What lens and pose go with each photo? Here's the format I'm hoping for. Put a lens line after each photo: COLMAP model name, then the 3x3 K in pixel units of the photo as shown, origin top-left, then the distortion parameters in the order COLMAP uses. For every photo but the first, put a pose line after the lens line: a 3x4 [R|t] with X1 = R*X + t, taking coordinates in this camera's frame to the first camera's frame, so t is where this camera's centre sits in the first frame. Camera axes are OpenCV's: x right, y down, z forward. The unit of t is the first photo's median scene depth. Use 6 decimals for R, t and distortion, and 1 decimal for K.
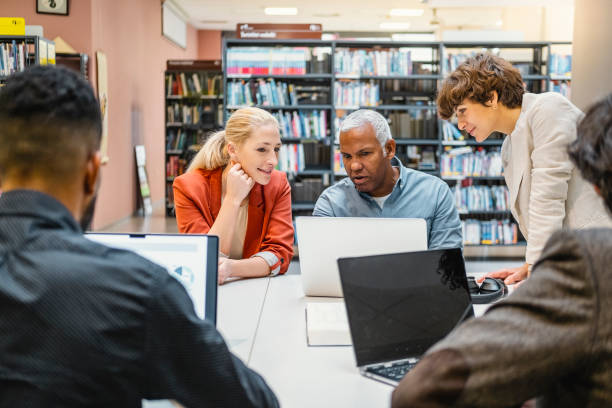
lens RADIAL K [[1007.2, 0, 321.8], [0, 1007.2, 205.6], [0, 0, 1]] dist [0.010066, 0.217713]
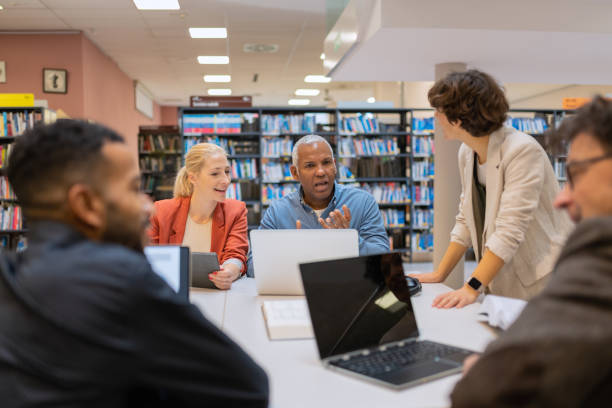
lens RADIAL K [[679.3, 0, 306.0], [0, 679.3, 232.4], [0, 0, 1]] dist [-0.020045, -0.007223]
pose [[0.996116, -0.022548, 0.085115, -0.008903], [0.022071, 0.999735, 0.006547, 0.003091], [-0.085240, -0.004643, 0.996350, 0.056812]]
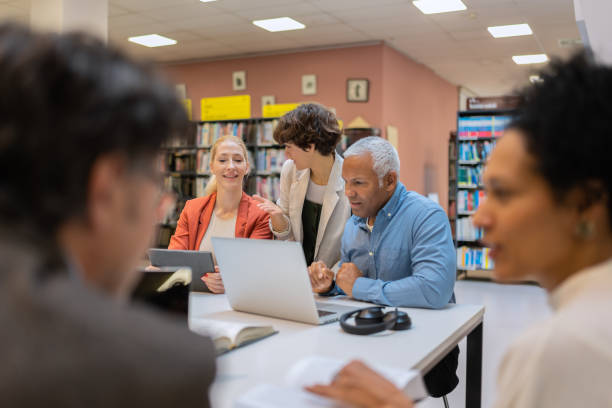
lens RADIAL K [[685.4, 0, 291.4], [0, 685.4, 178.6], [0, 0, 1]] dist [-0.012953, -0.022199]
pose [[0.882466, -0.000115, -0.470376, 0.126994], [-0.041606, 0.996061, -0.078300, 0.001191], [0.468532, 0.088668, 0.878986, 0.121896]]
